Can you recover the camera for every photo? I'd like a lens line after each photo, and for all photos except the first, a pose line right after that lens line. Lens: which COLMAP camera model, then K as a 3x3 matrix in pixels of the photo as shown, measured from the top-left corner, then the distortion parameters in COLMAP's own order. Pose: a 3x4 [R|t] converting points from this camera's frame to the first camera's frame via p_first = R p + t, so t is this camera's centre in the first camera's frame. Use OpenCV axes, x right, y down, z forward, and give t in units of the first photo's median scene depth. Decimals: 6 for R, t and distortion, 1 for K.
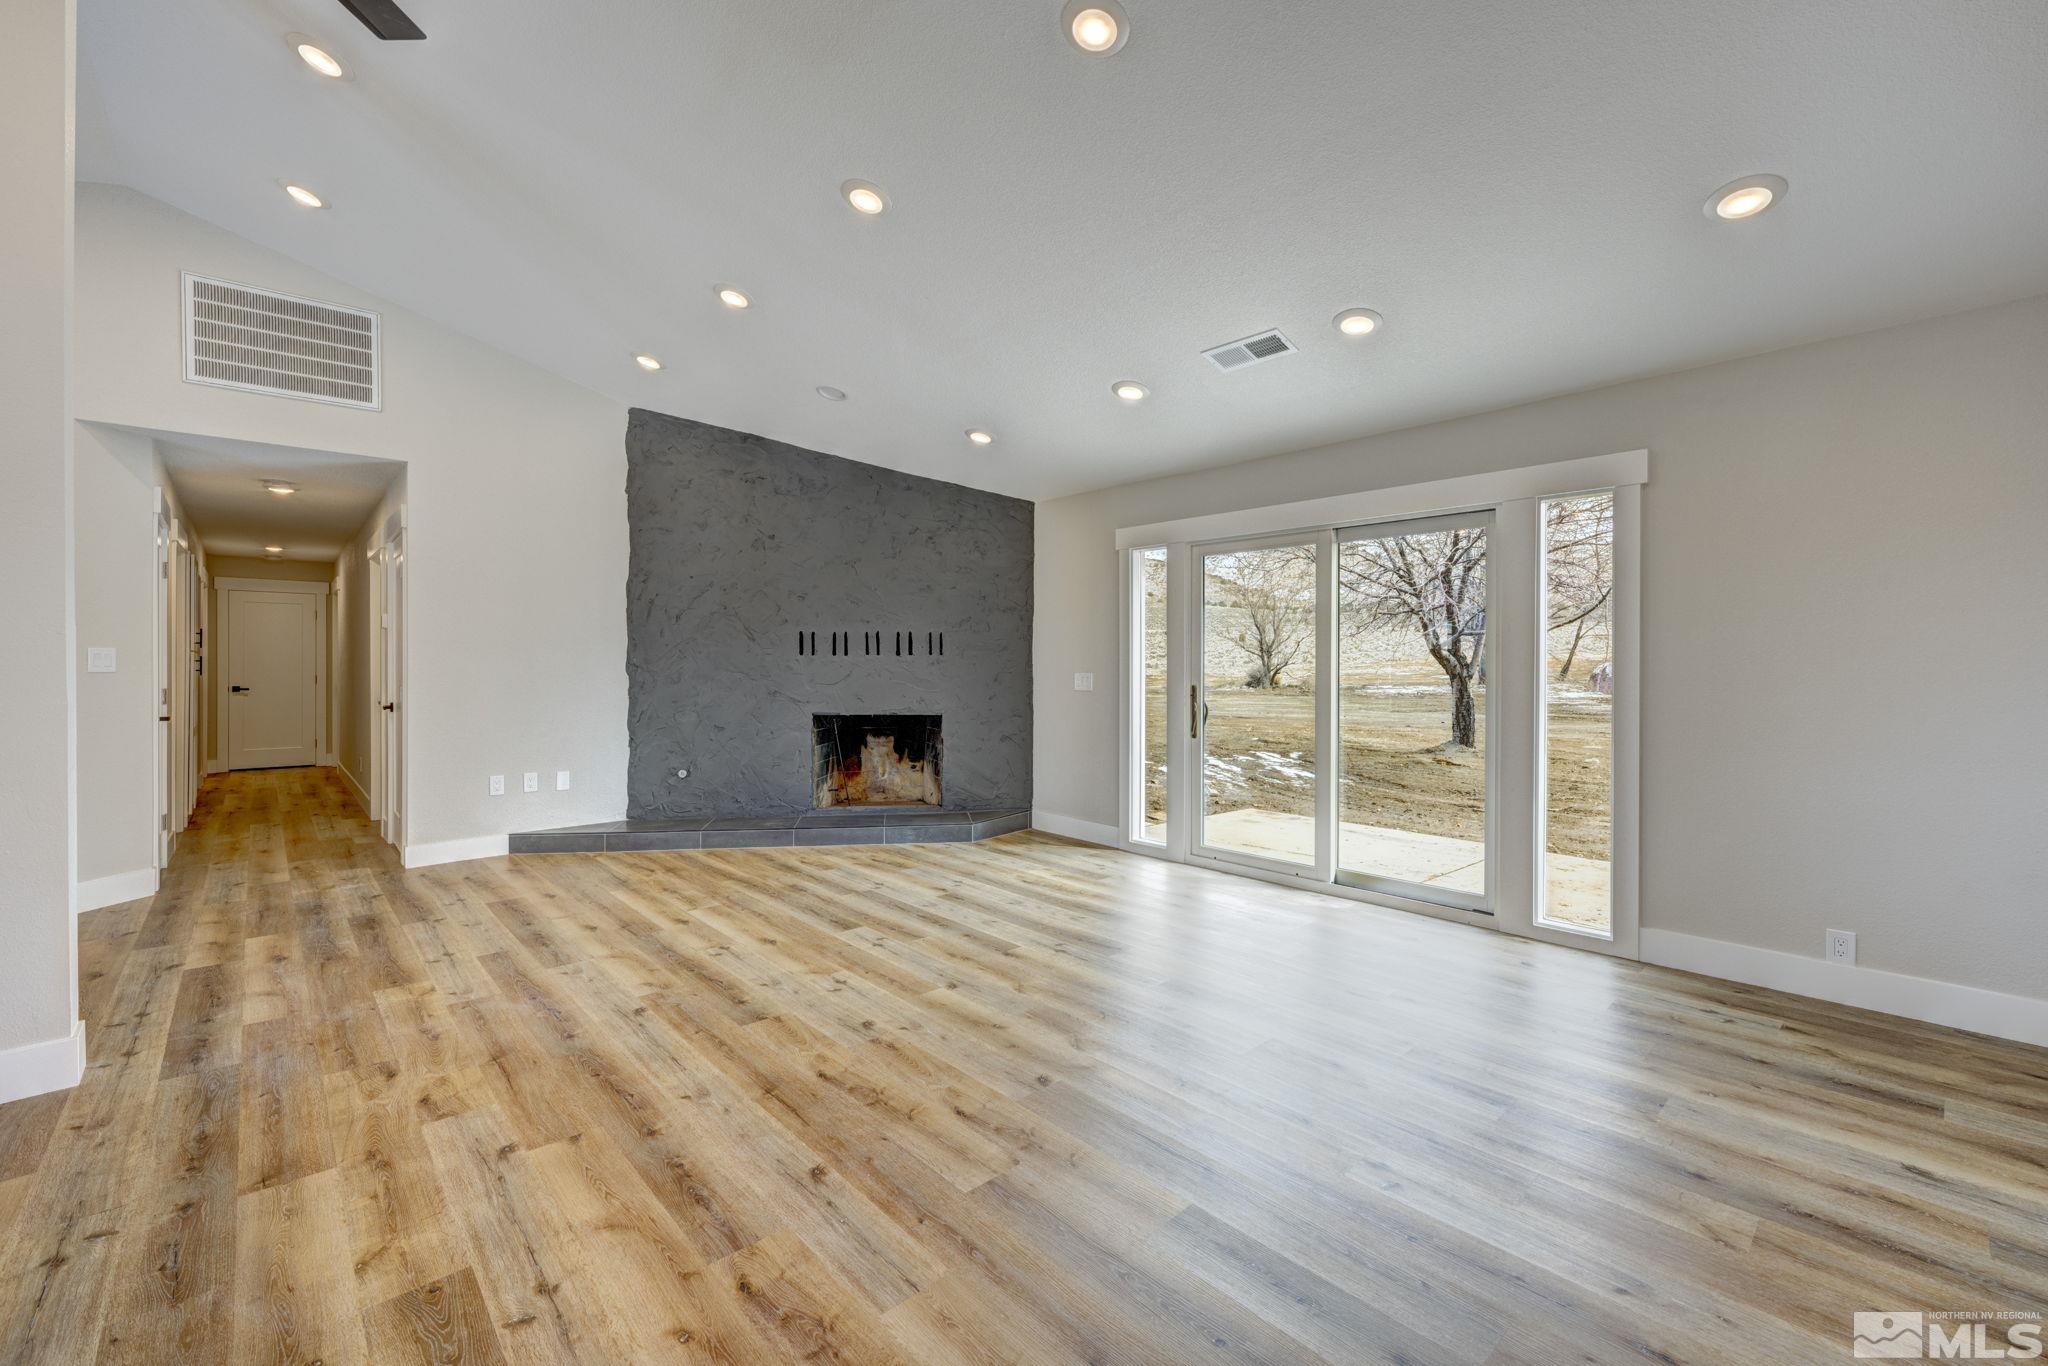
lens RADIAL K [[822.0, 0, 1068.2], [0, 822.0, 668.0], [0, 0, 1]] dist [-0.000351, -0.000354]
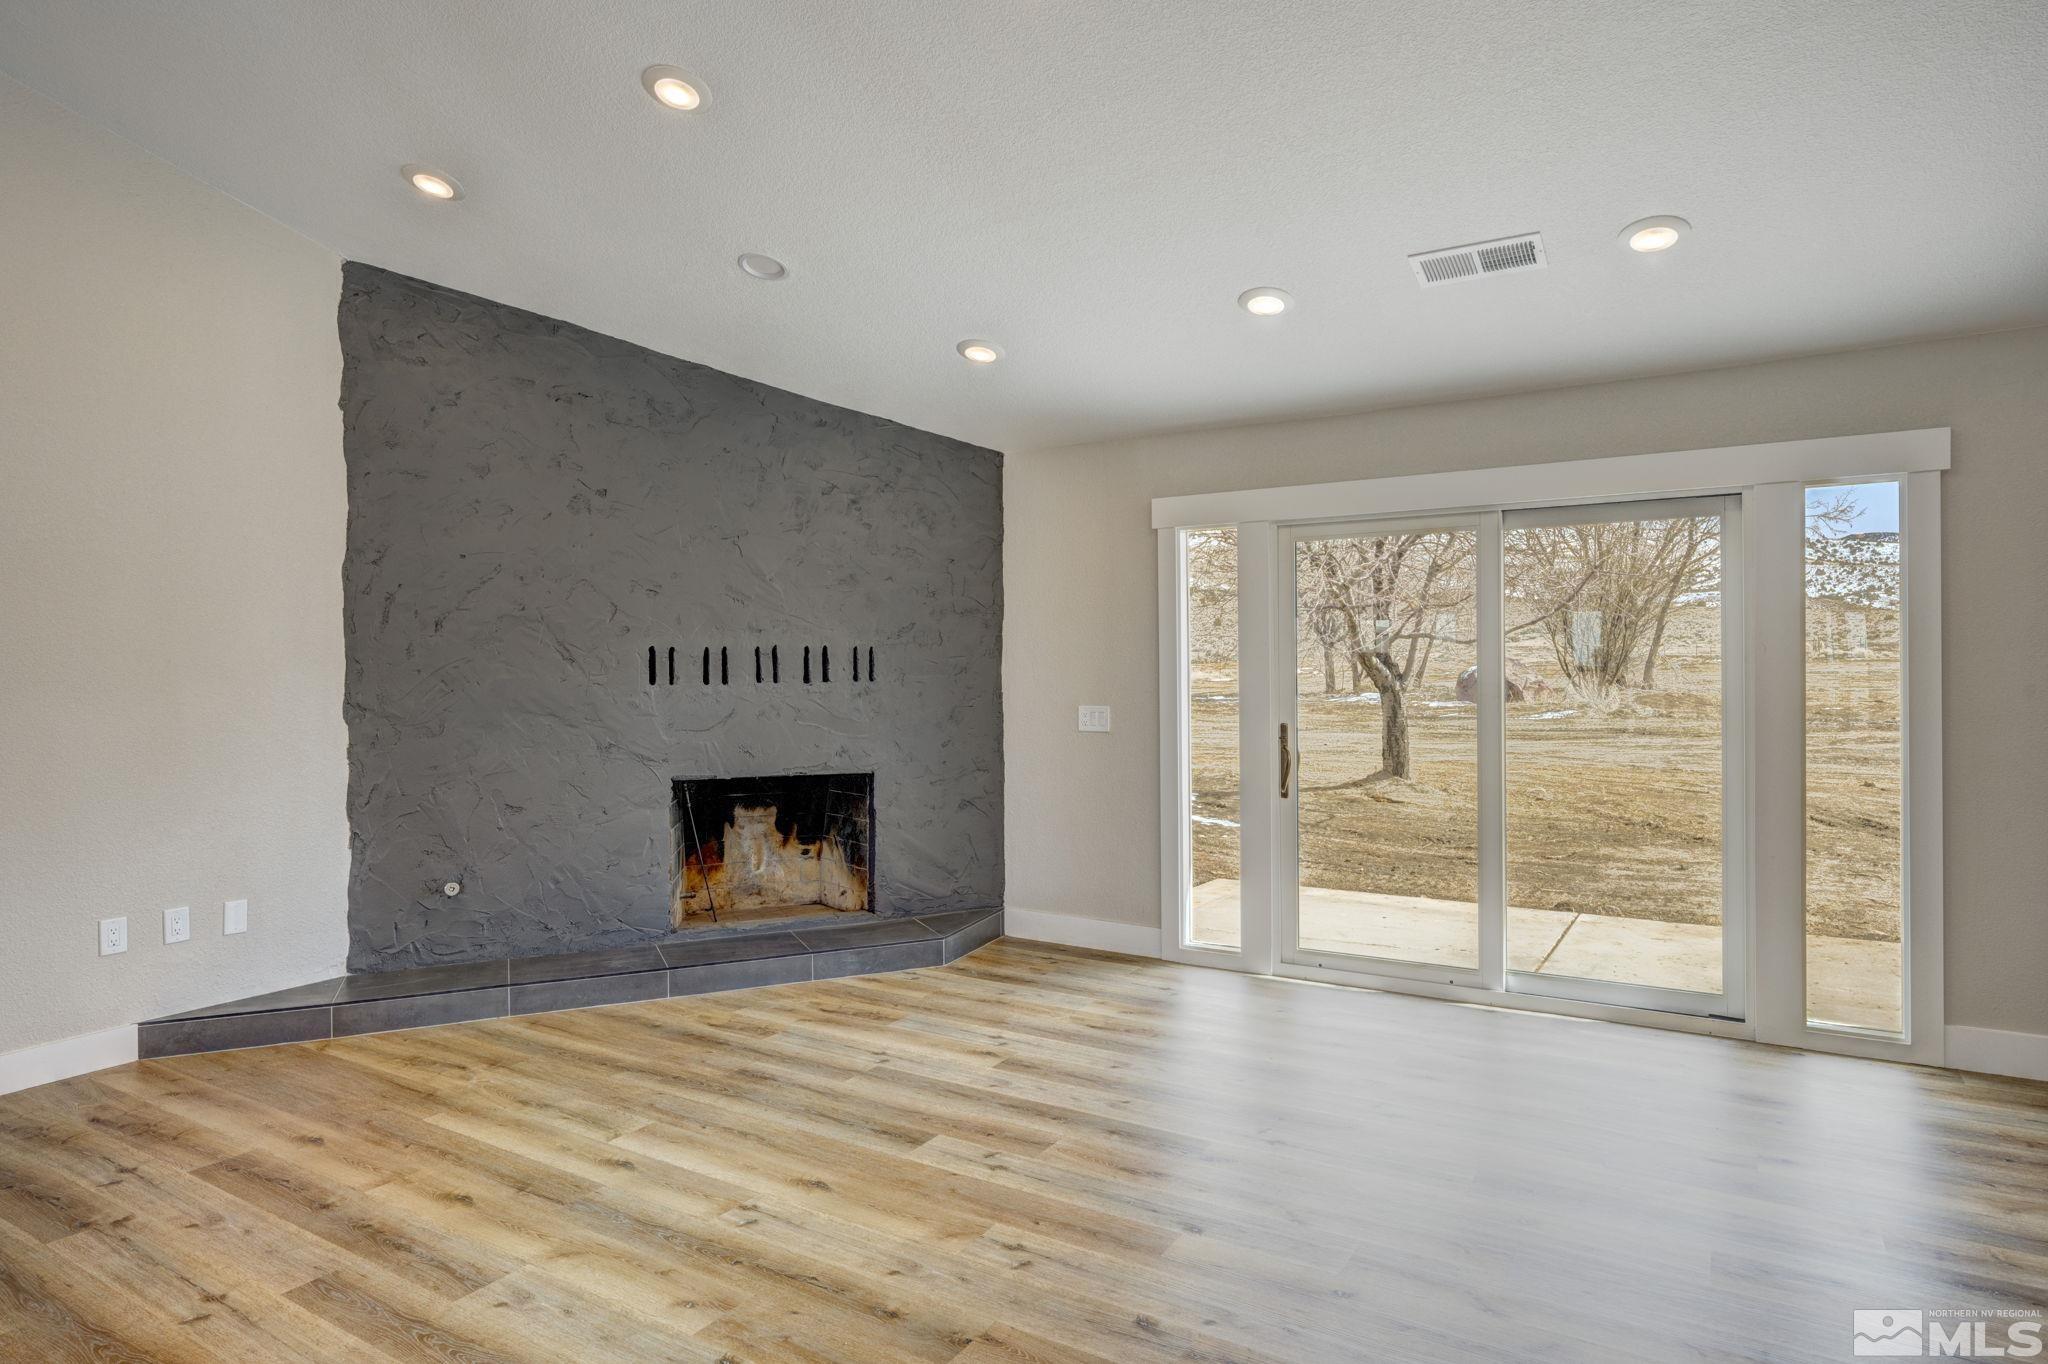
lens RADIAL K [[1104.9, 0, 1033.8], [0, 1104.9, 671.2], [0, 0, 1]] dist [-0.002393, 0.000462]
pose [[0.963875, -0.010199, 0.266160, -0.276921], [0.010209, 0.999947, 0.001345, -0.024727], [-0.266160, 0.001421, 0.963928, 0.124528]]
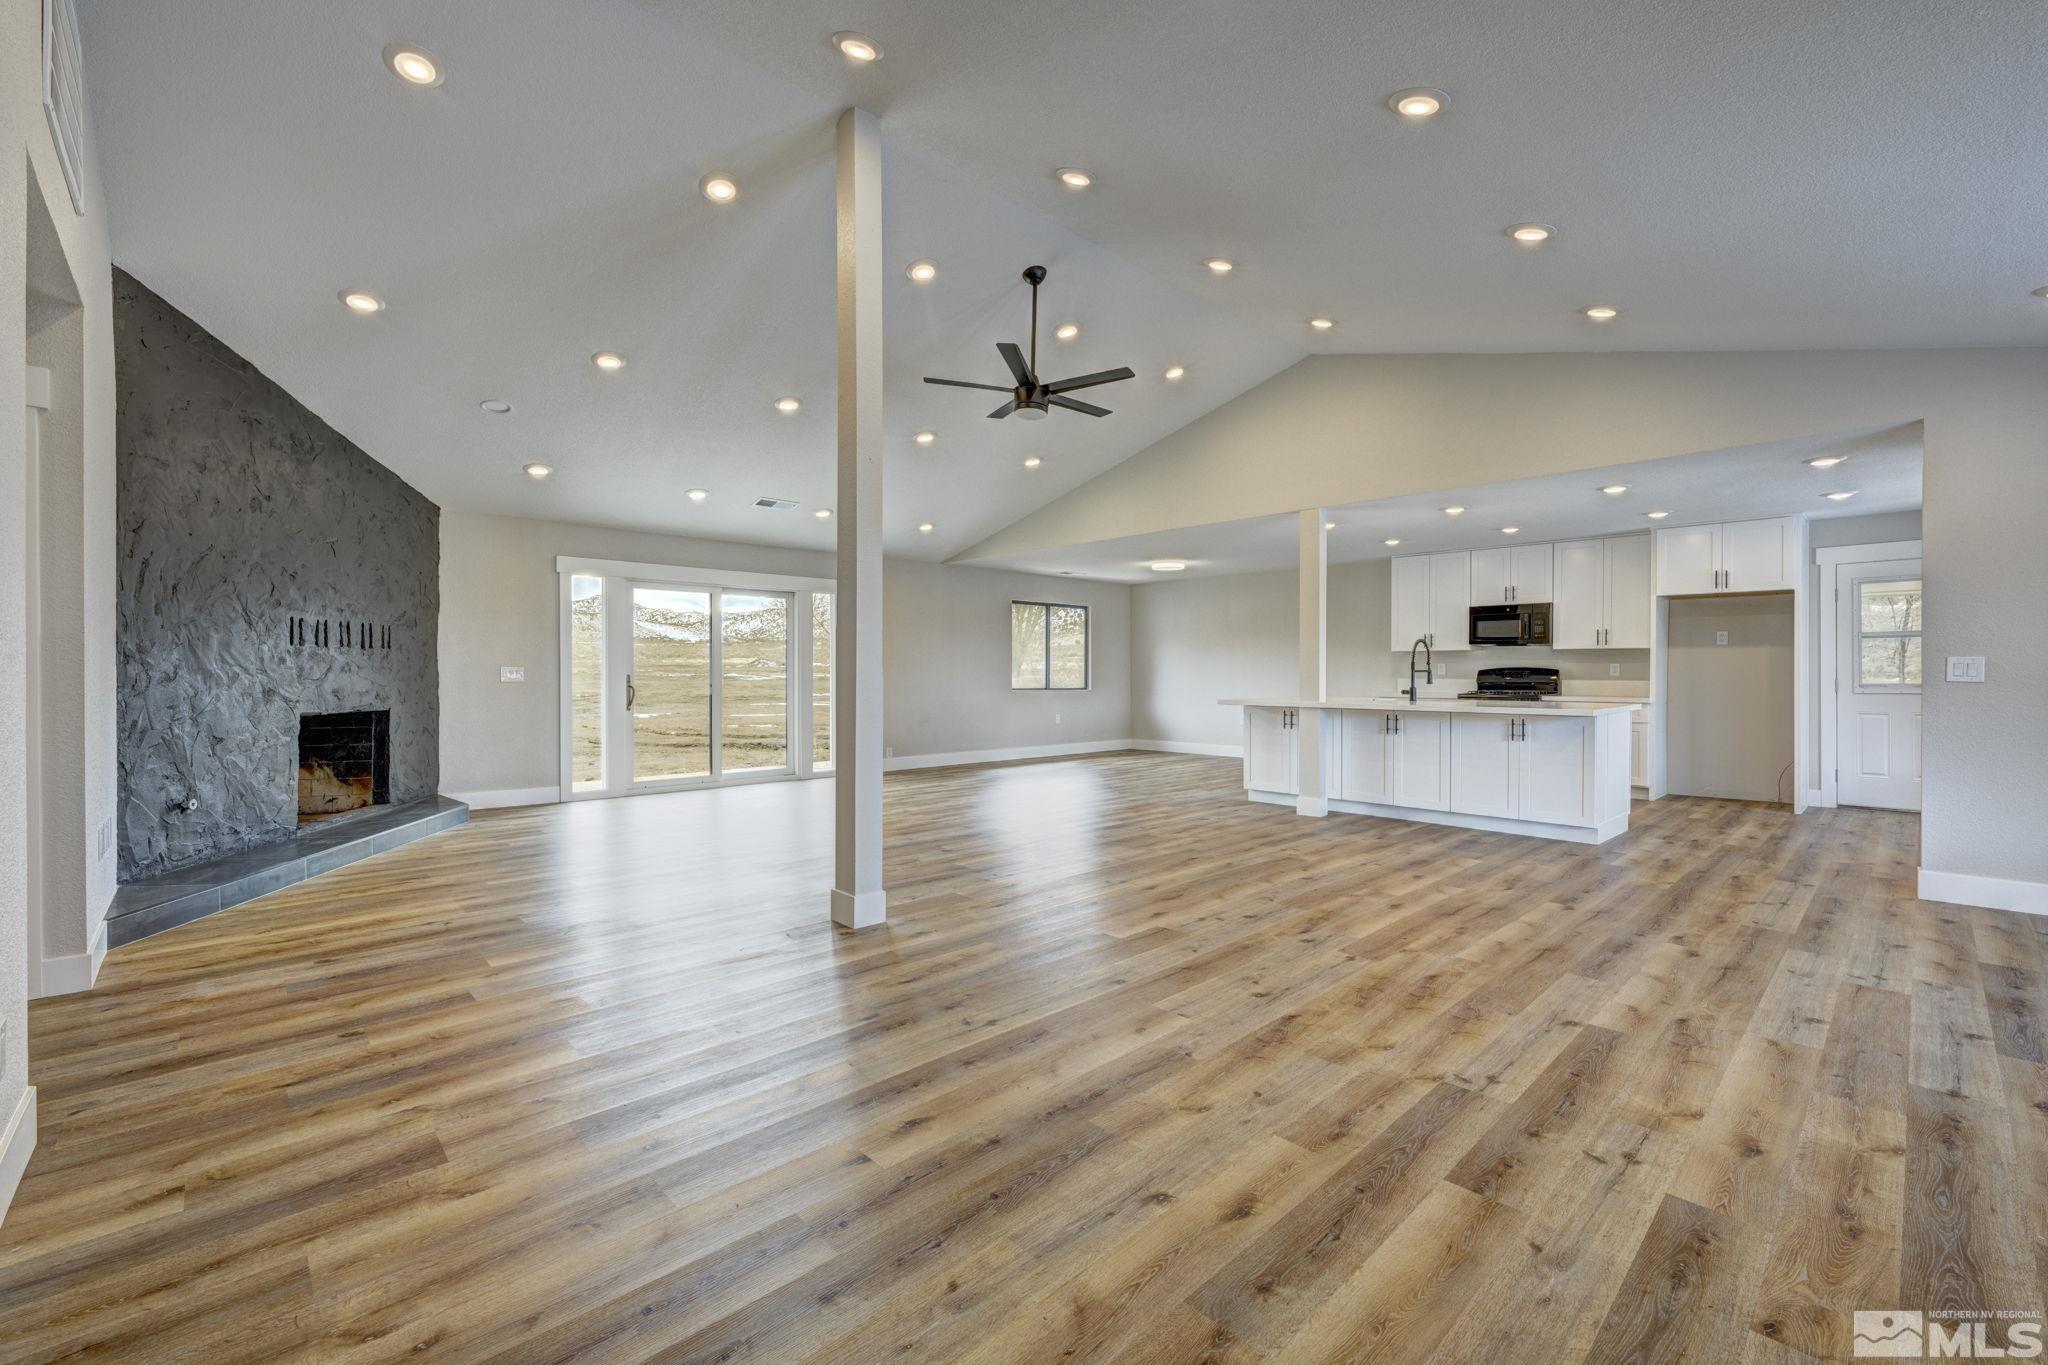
lens RADIAL K [[833.2, 0, 1029.2], [0, 833.2, 678.5], [0, 0, 1]] dist [-0.022403, 0.000147]
pose [[-0.036016, -0.012603, 0.999272, -1.217311], [-0.000351, 0.999921, 0.012598, 0.007598], [-0.999351, 0.000103, -0.036017, 0.286455]]
